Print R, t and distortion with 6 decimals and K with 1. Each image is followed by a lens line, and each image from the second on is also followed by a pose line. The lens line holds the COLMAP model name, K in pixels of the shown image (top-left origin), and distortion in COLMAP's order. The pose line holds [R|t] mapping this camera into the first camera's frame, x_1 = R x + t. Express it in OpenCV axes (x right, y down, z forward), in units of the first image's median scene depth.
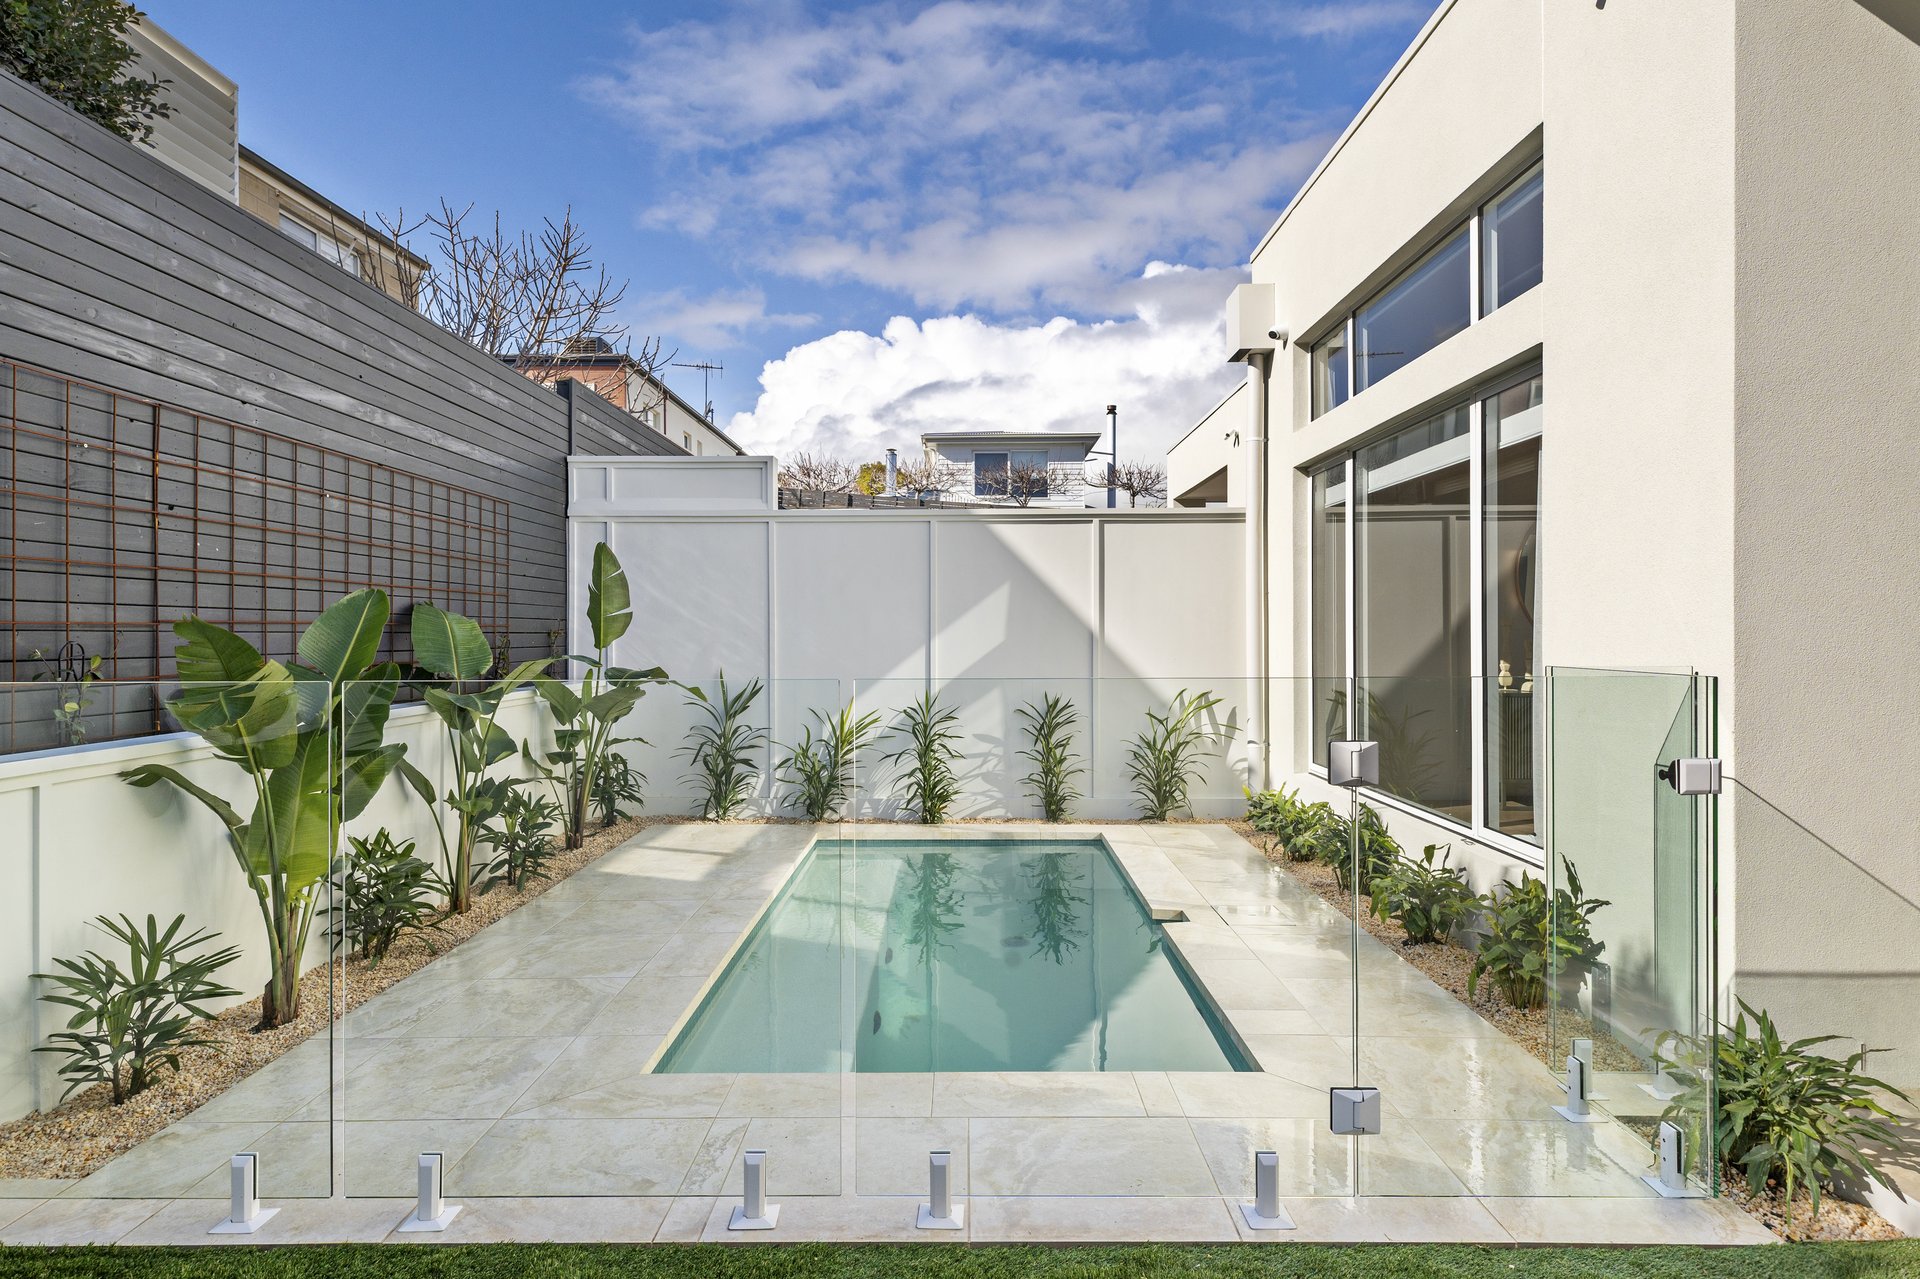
lens RADIAL K [[1062.5, 0, 935.9], [0, 1062.5, 636.9], [0, 0, 1]] dist [0.008130, -0.000687]
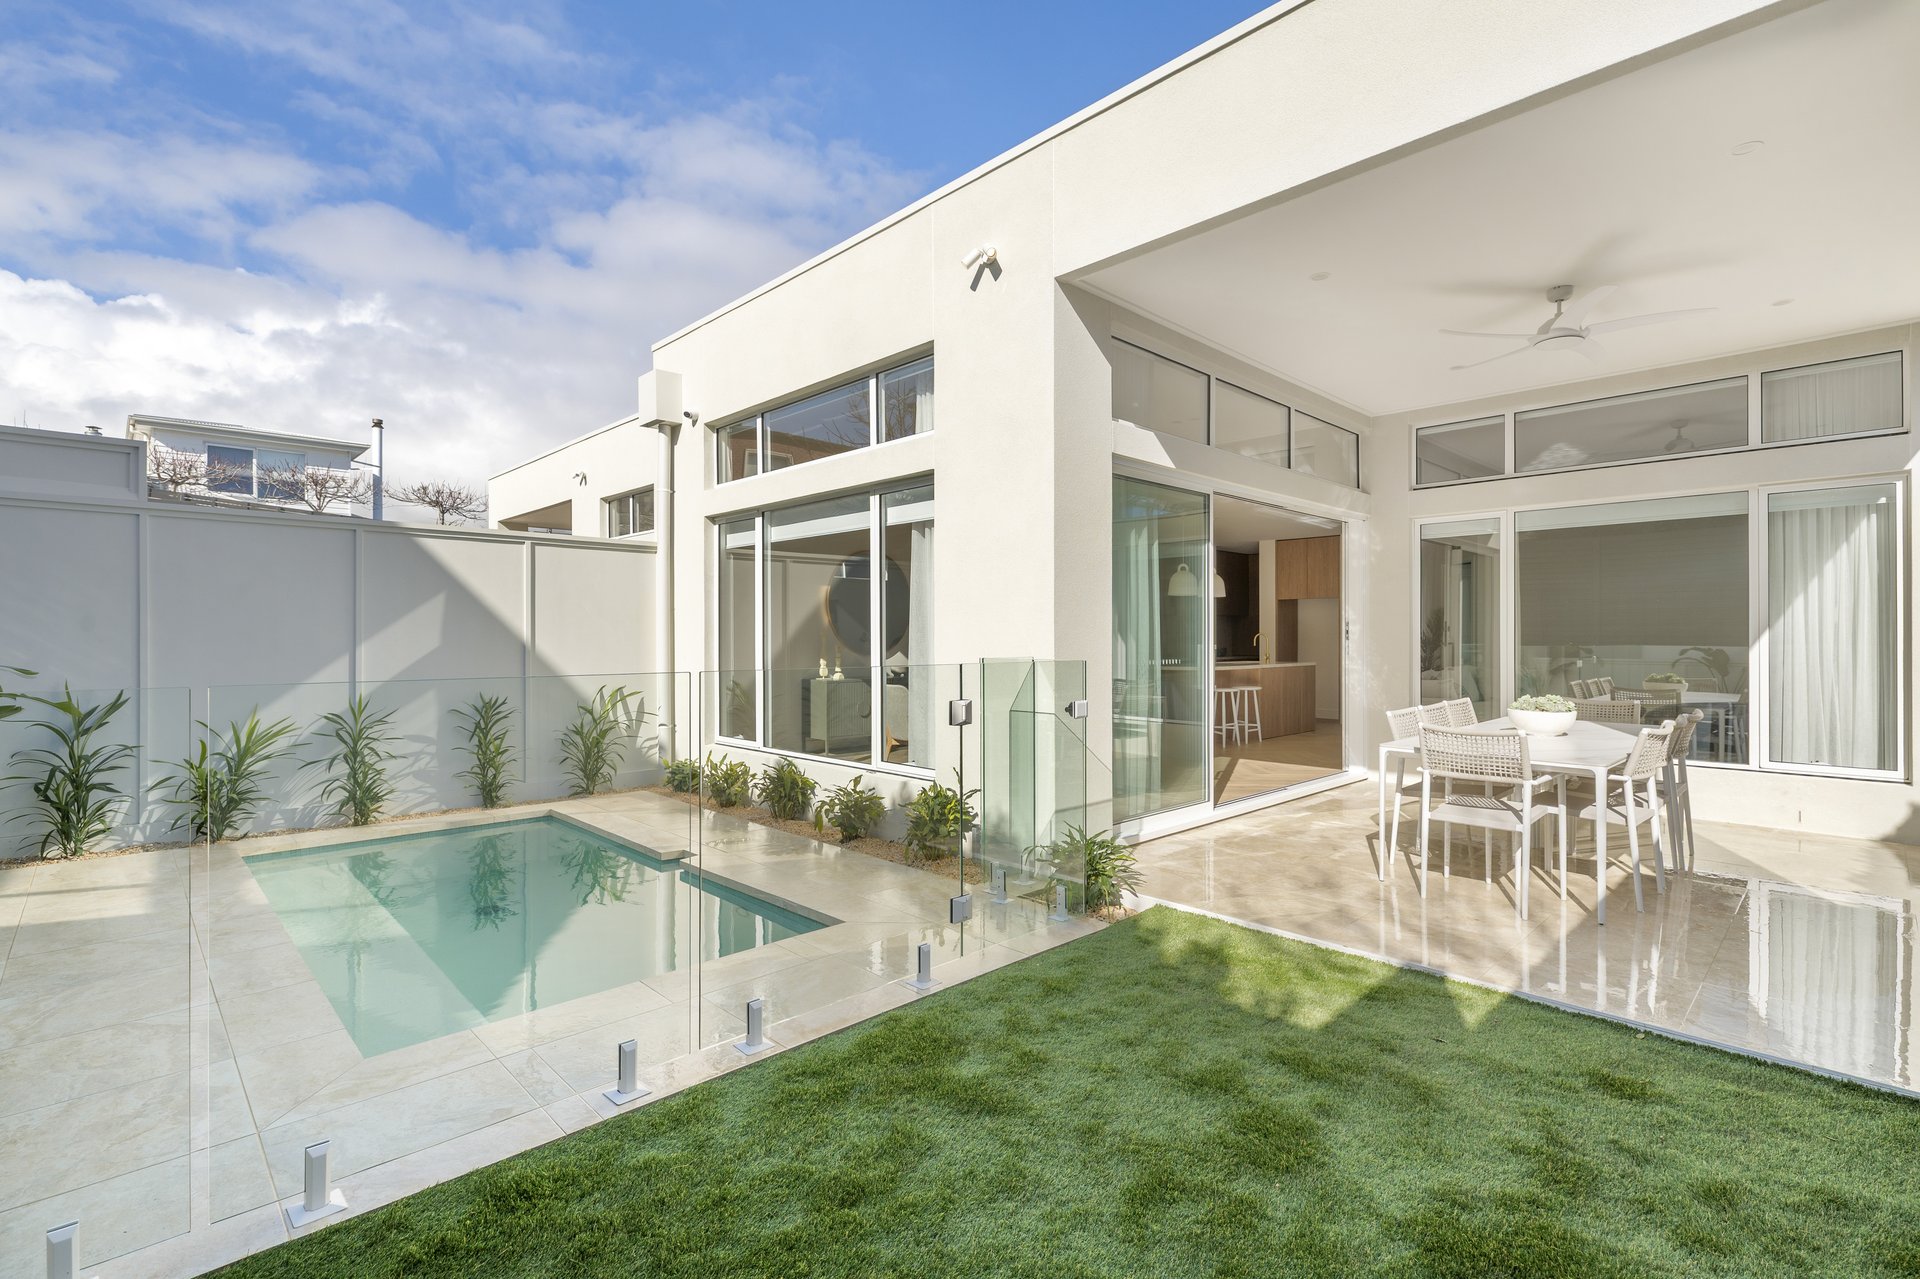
lens RADIAL K [[872.9, 0, 960.0], [0, 872.9, 639.5], [0, 0, 1]] dist [0.019337, -0.010000]
pose [[0.714491, 0.002447, 0.699641, -0.219556], [0.001087, 0.999989, -0.004608, 0.001007], [-0.699644, 0.004053, 0.714480, -0.014283]]
